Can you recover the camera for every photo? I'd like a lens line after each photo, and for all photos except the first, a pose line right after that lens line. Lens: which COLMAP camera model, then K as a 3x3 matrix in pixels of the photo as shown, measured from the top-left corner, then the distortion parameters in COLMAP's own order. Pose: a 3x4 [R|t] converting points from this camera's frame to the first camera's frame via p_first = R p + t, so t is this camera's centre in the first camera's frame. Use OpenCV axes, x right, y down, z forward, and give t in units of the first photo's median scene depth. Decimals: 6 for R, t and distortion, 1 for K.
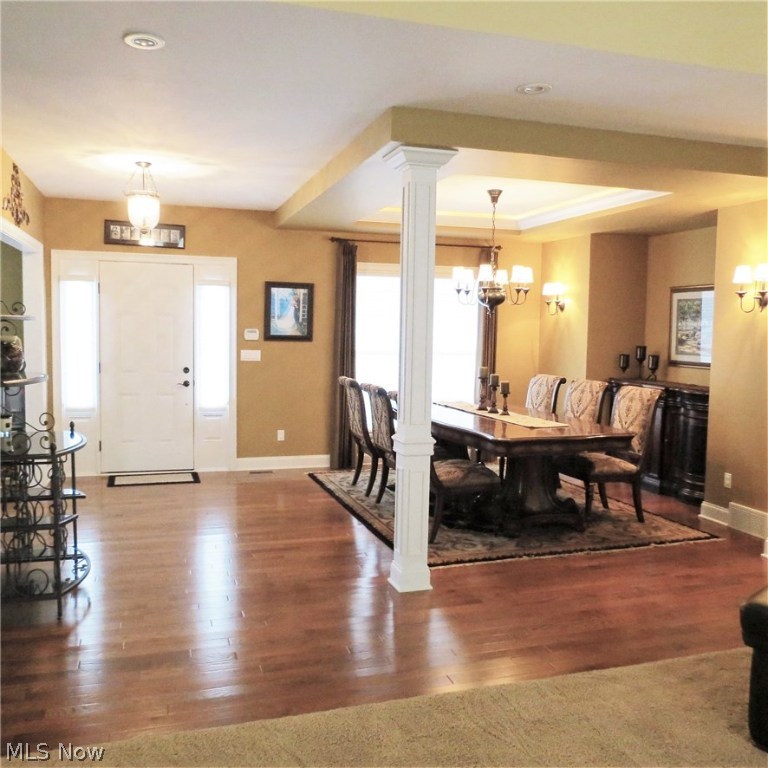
lens RADIAL K [[741.9, 0, 384.5], [0, 741.9, 383.6], [0, 0, 1]] dist [-0.005749, 0.000000]
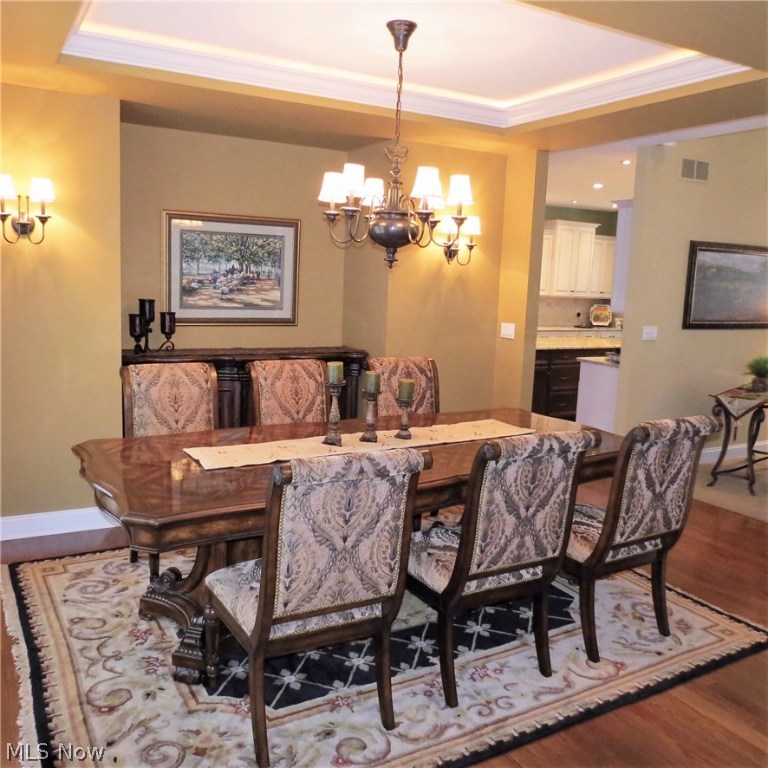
lens RADIAL K [[741.9, 0, 382.6], [0, 741.9, 381.5], [0, 0, 1]] dist [-0.005749, 0.000000]
pose [[-0.209039, -0.162308, 0.964344, -0.334720], [0.038950, 0.983965, 0.174054, -0.087269], [-0.977131, 0.073945, -0.199365, 0.966707]]
